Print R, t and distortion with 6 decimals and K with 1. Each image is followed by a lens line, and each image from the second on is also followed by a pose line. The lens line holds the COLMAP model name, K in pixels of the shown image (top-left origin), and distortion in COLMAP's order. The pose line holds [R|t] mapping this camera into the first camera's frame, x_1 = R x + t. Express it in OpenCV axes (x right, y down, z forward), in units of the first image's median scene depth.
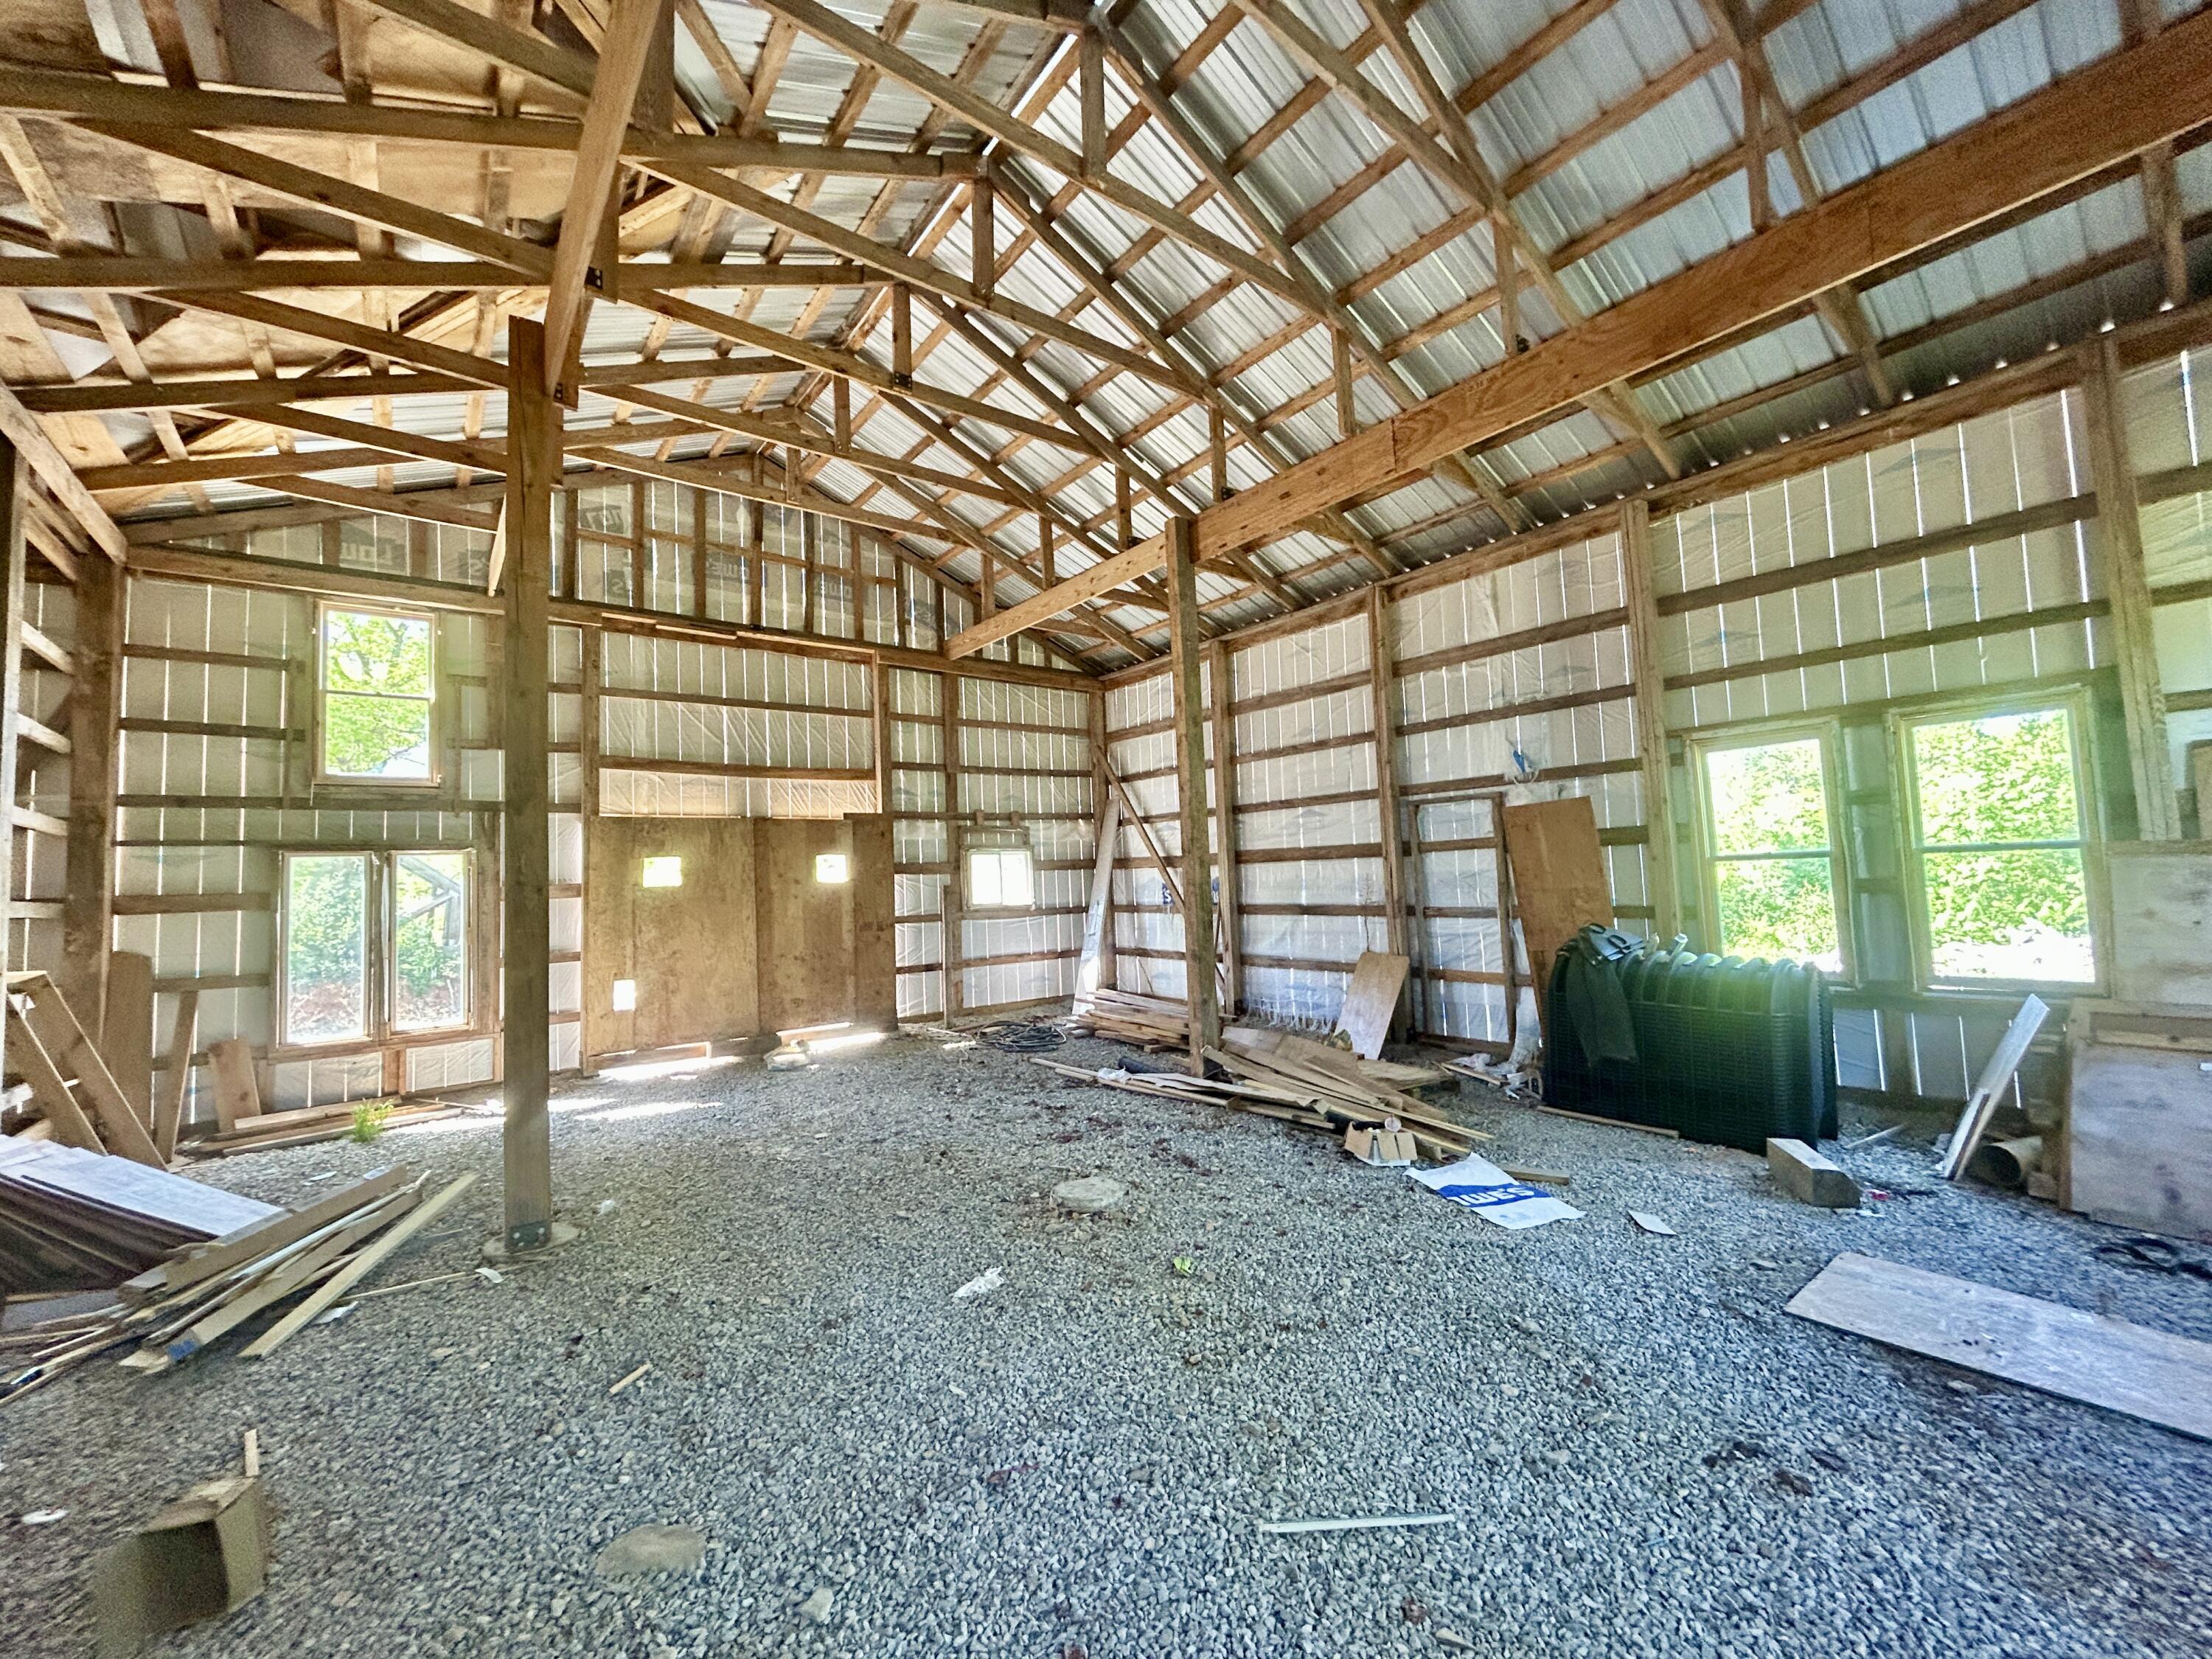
lens RADIAL K [[884.2, 0, 1105.6], [0, 884.2, 827.9], [0, 0, 1]] dist [0.000699, -0.000336]
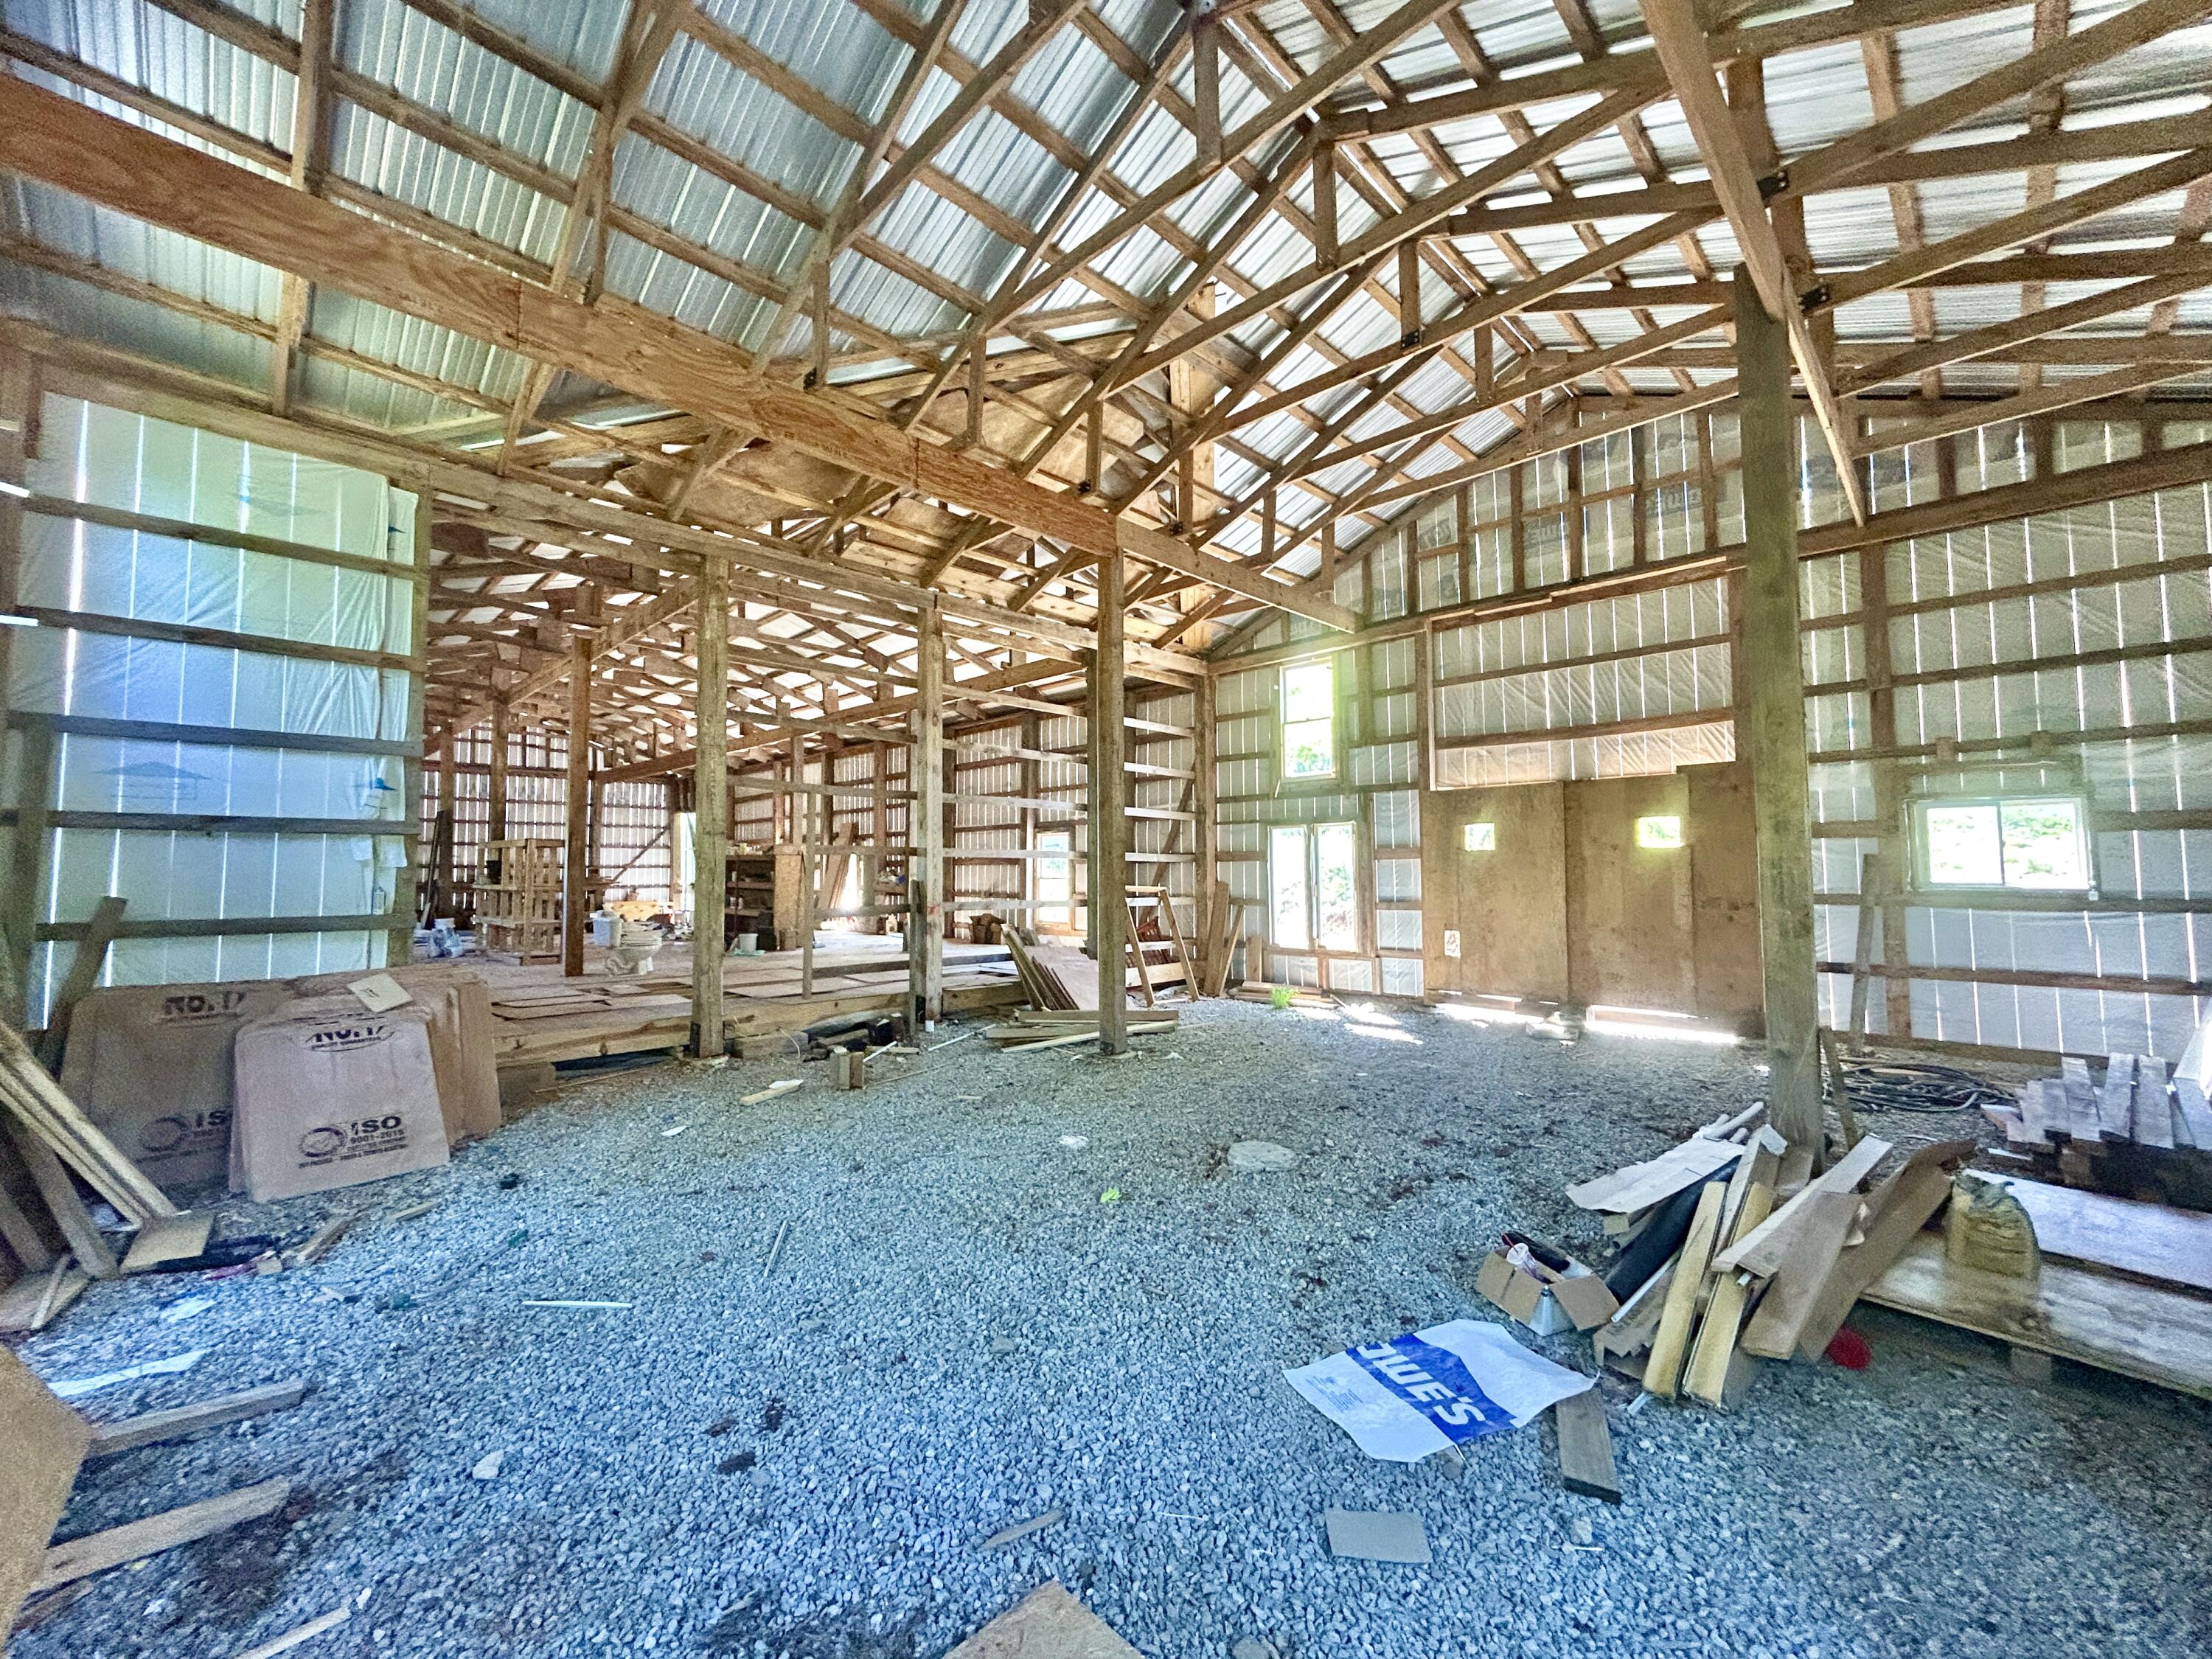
lens RADIAL K [[884.2, 0, 1093.5], [0, 884.2, 825.2], [0, 0, 1]] dist [0.000699, -0.000336]
pose [[0.127827, -0.013374, -0.991706, 0.475866], [0.059786, 0.998195, -0.005755, 0.011014], [0.989993, -0.058554, 0.128396, 0.342005]]
